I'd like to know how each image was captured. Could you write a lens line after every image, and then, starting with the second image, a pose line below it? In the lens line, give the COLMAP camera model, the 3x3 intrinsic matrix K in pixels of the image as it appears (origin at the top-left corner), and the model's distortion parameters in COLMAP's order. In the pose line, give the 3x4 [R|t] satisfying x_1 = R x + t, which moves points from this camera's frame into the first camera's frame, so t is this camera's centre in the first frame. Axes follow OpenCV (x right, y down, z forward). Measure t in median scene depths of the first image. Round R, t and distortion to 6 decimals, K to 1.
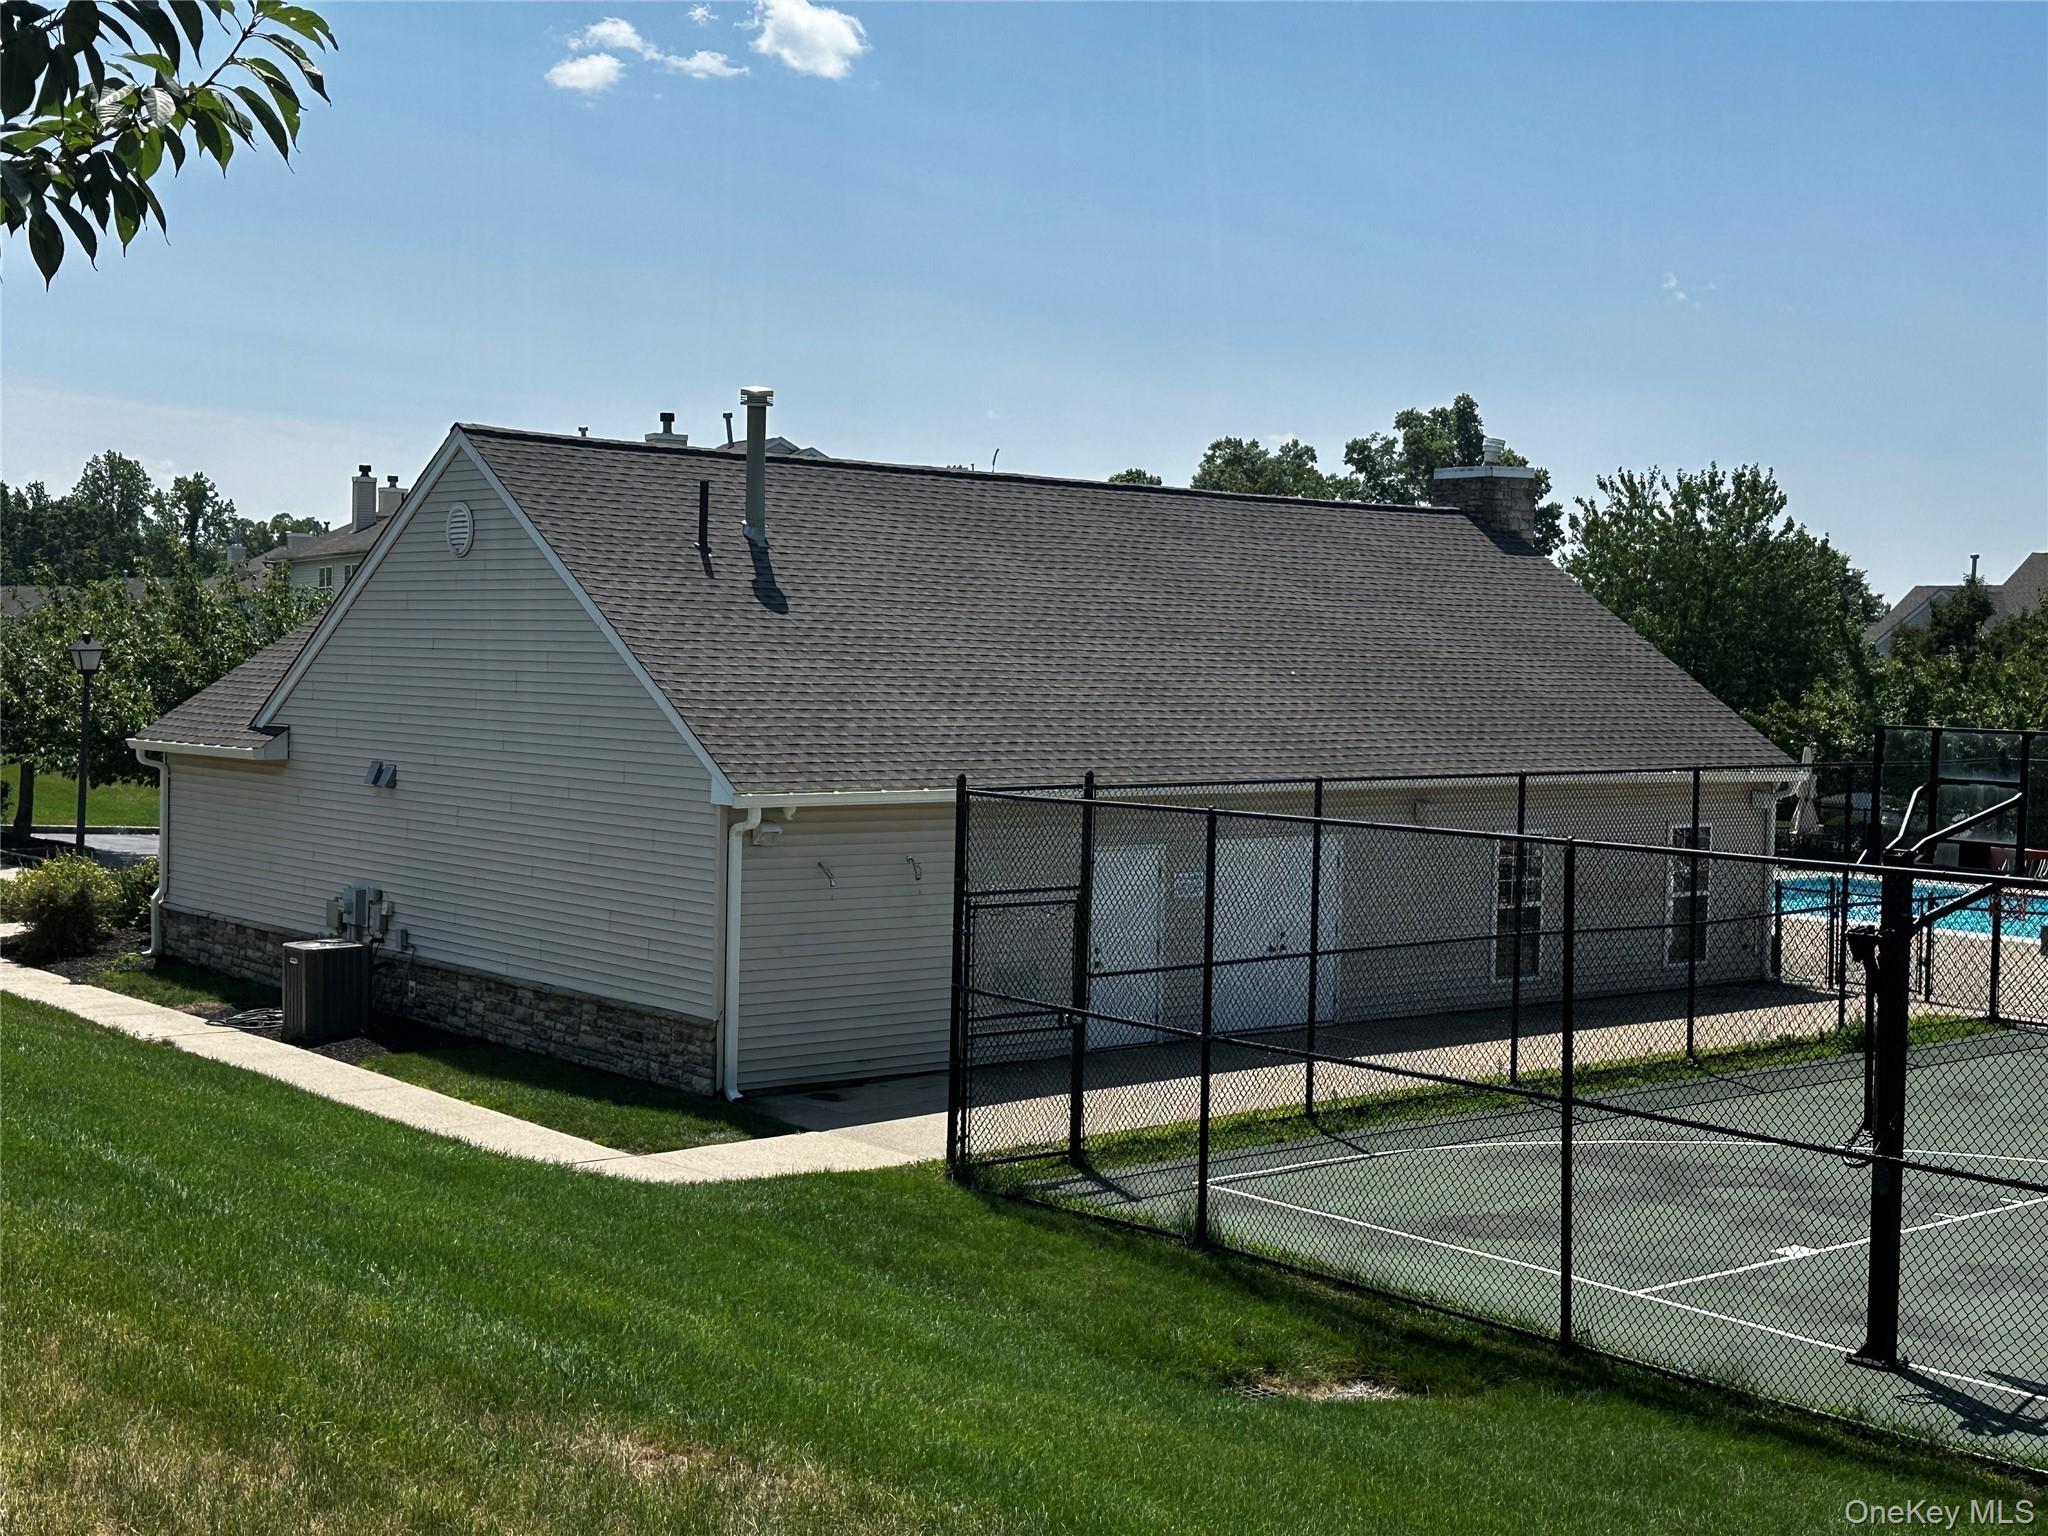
lens RADIAL K [[2553.9, 0, 1003.9], [0, 2553.9, 766.6], [0, 0, 1]] dist [0.236081, -0.438205]
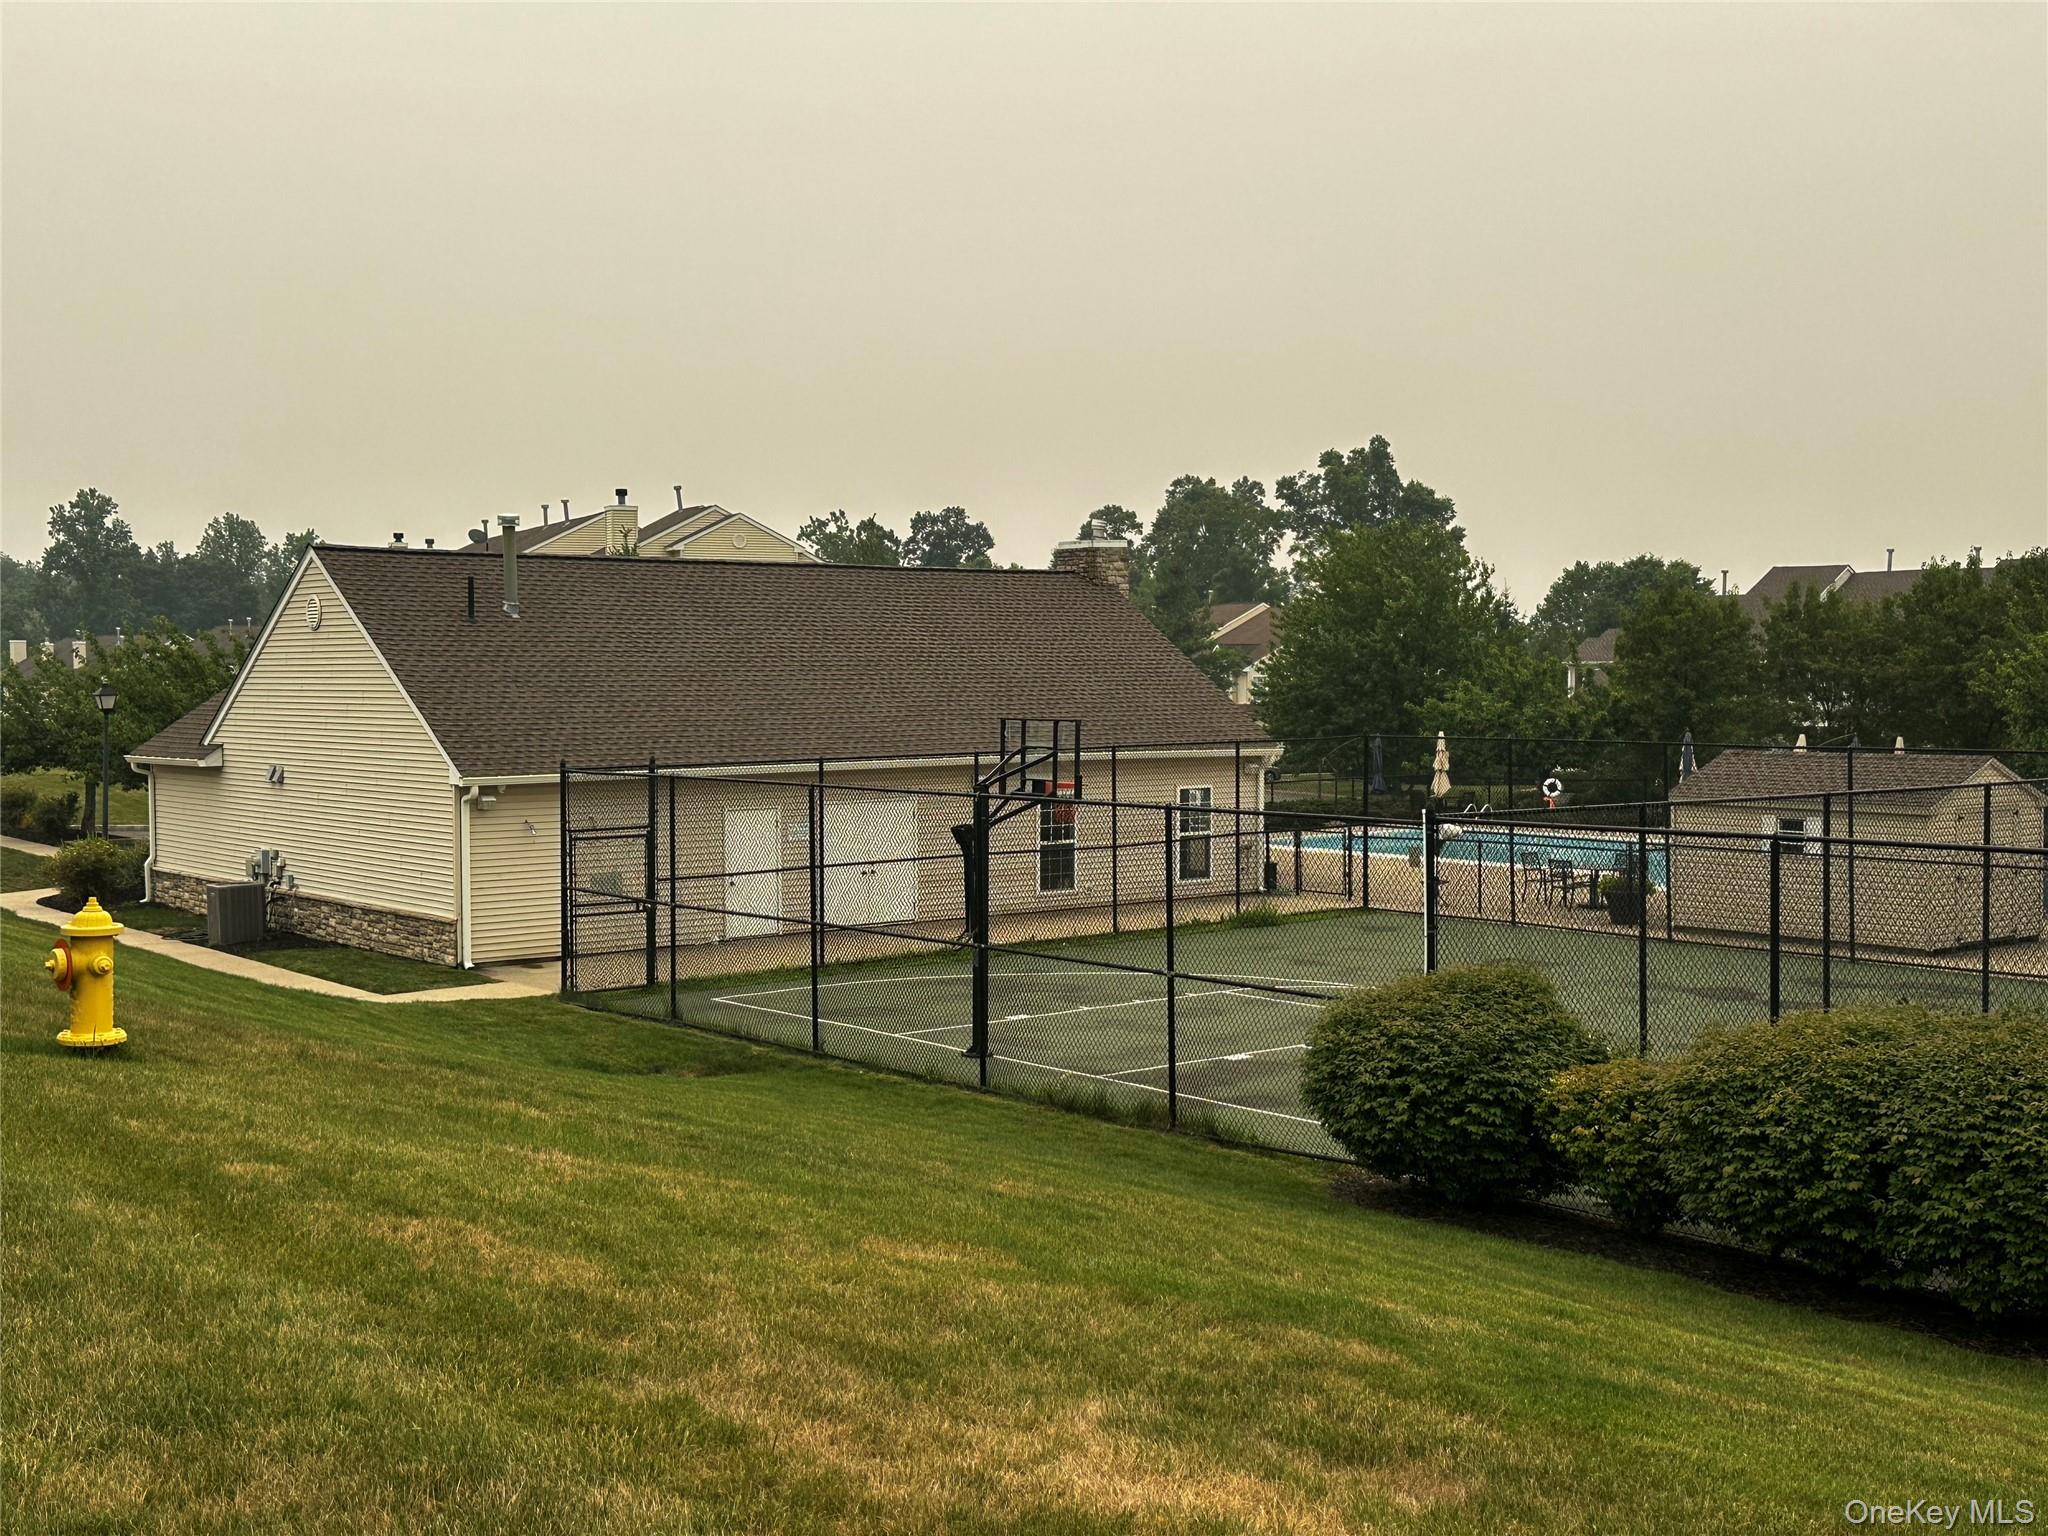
lens RADIAL K [[2299.1, 0, 1022.3], [0, 2299.1, 777.7], [0, 0, 1]] dist [0.145679, 0.003200]
pose [[0.999586, -0.026159, -0.012002, 0.229999], [0.026209, 0.999648, 0.004026, 0.012093], [0.011893, -0.004339, 0.999920, -0.392079]]
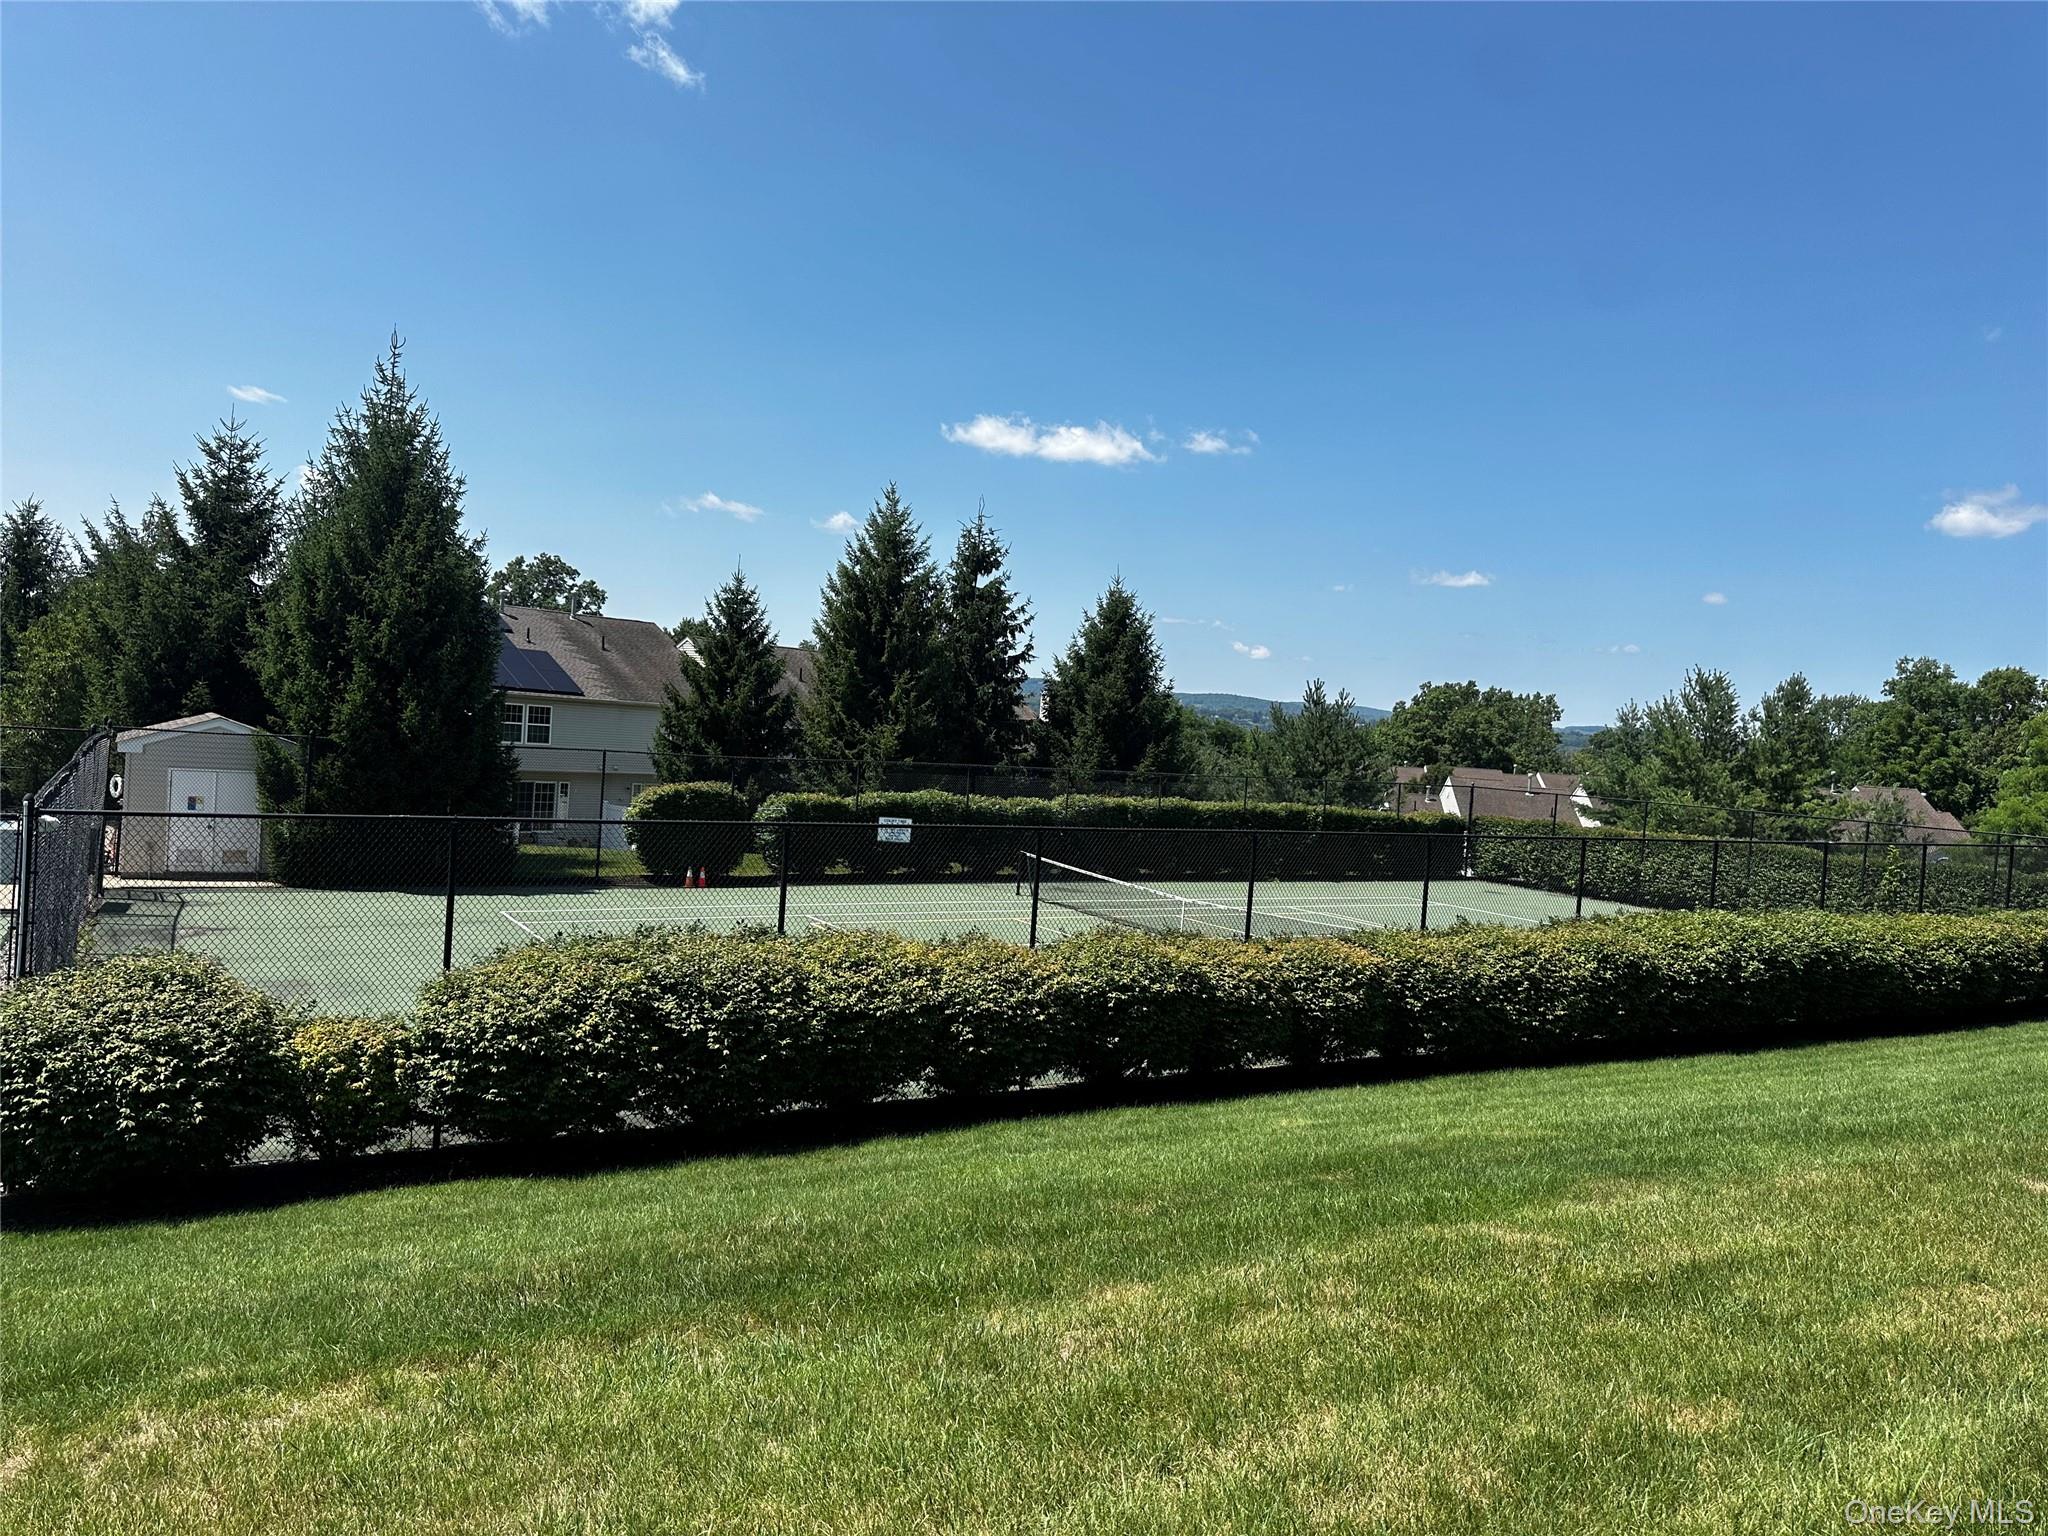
lens RADIAL K [[1436.9, 0, 1034.1], [0, 1436.9, 772.9], [0, 0, 1]] dist [0.068746, -0.087664]
pose [[0.156234, -0.039797, 0.986918, -0.028183], [-0.023276, 0.998762, 0.043959, -0.005541], [-0.987446, -0.029839, 0.155114, -0.039884]]
